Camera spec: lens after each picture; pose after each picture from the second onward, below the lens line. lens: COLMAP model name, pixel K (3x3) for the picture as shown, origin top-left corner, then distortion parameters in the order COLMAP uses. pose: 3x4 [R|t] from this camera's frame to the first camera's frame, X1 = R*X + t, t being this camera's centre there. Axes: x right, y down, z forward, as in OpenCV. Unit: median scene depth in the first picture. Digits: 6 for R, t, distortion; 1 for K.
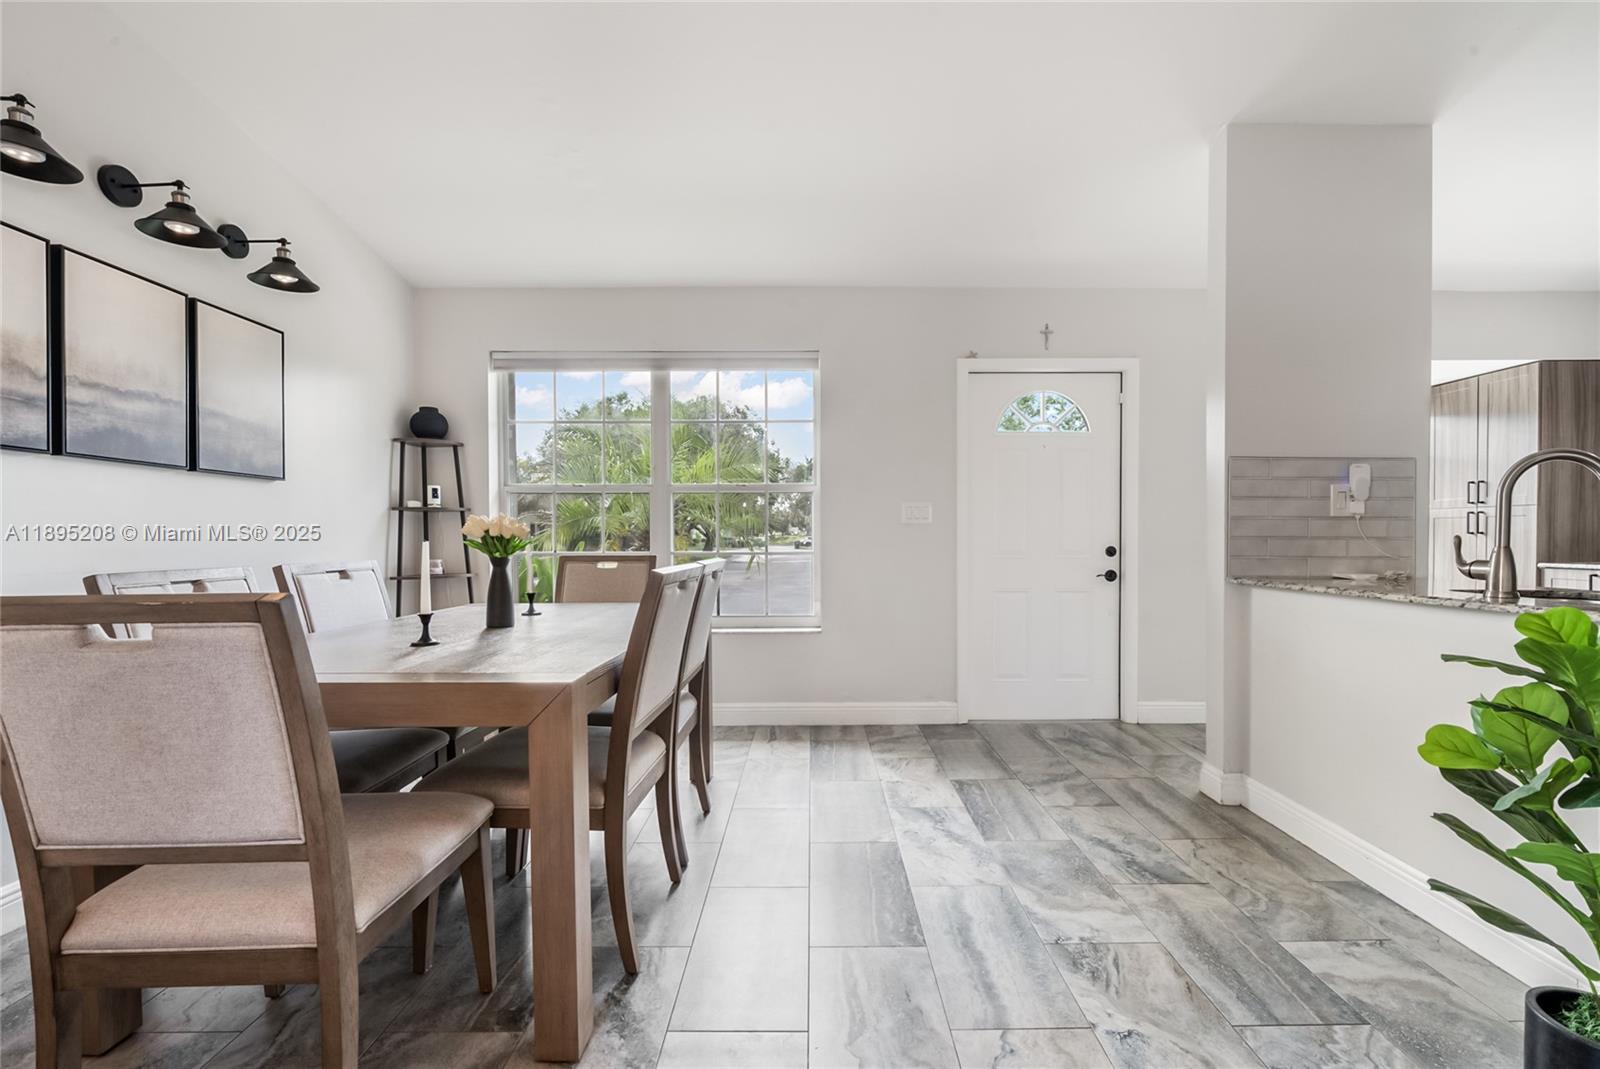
lens RADIAL K [[660.5, 0, 807.8], [0, 660.5, 545.8], [0, 0, 1]] dist [-0.000327, -0.000148]
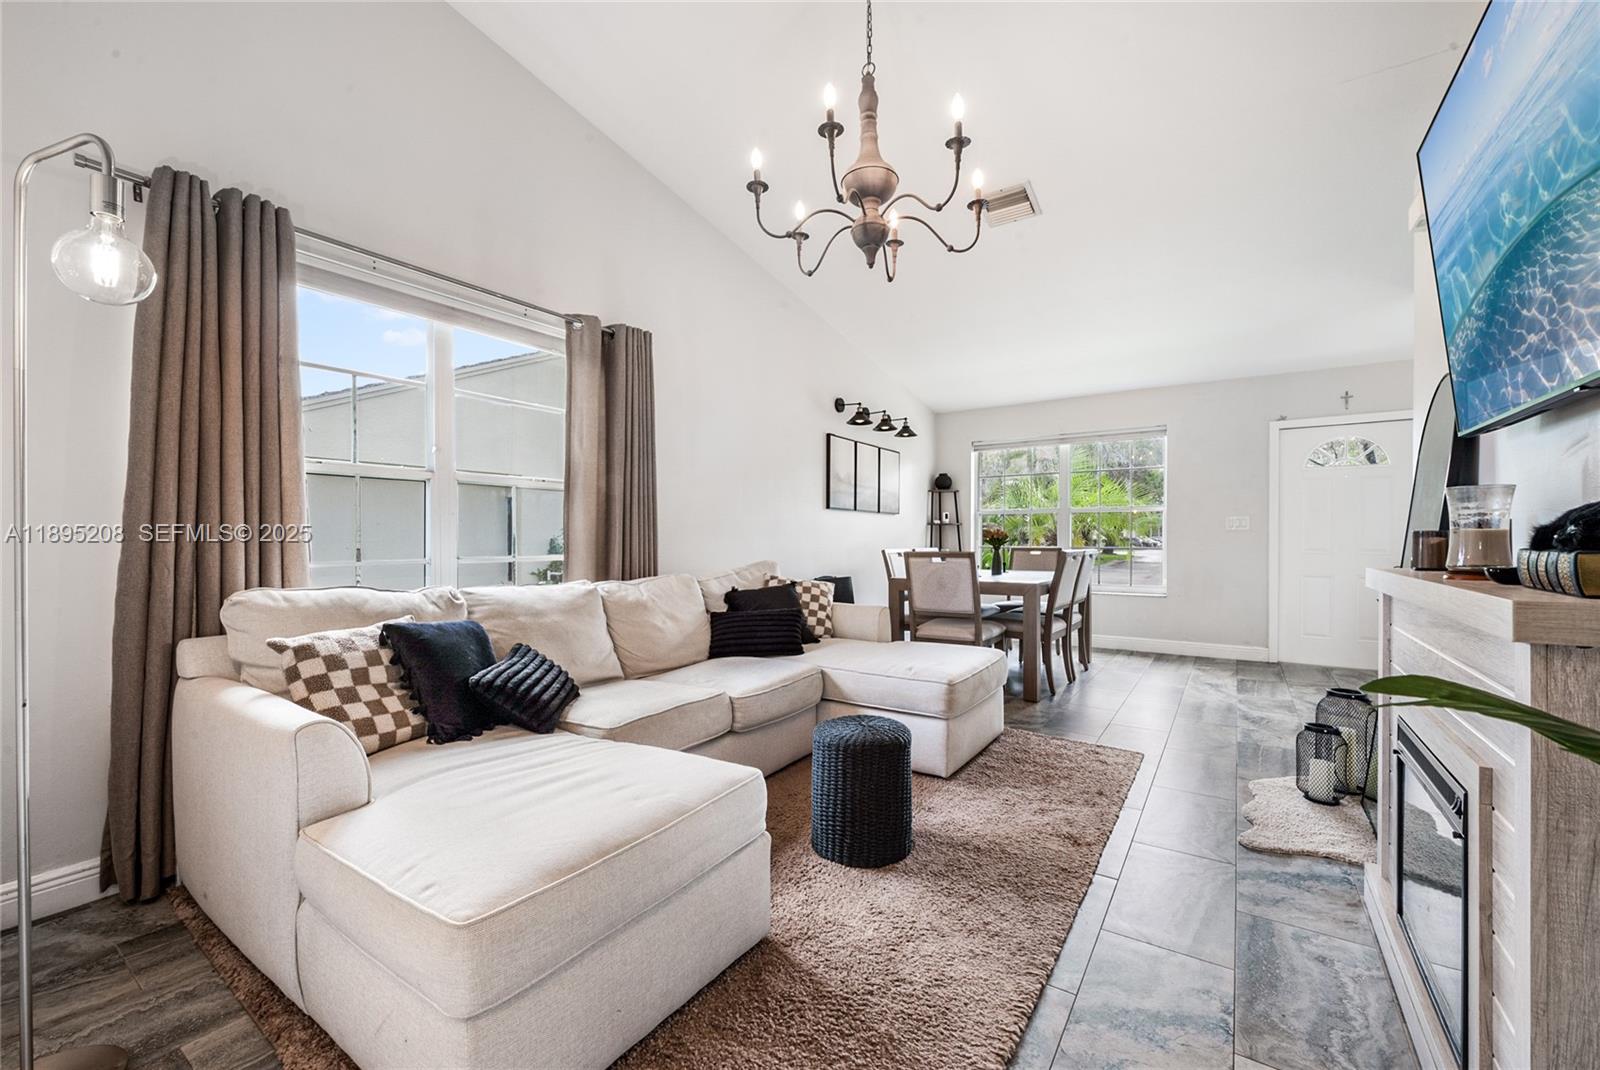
lens RADIAL K [[649.9, 0, 807.2], [0, 649.9, 541.8], [0, 0, 1]] dist [-0.002903, -0.000402]
pose [[0.831560, 0.006642, -0.555395, 0.222939], [-0.010110, 0.999944, -0.003179, 0.010574], [0.555343, 0.008258, 0.831581, -1.072284]]
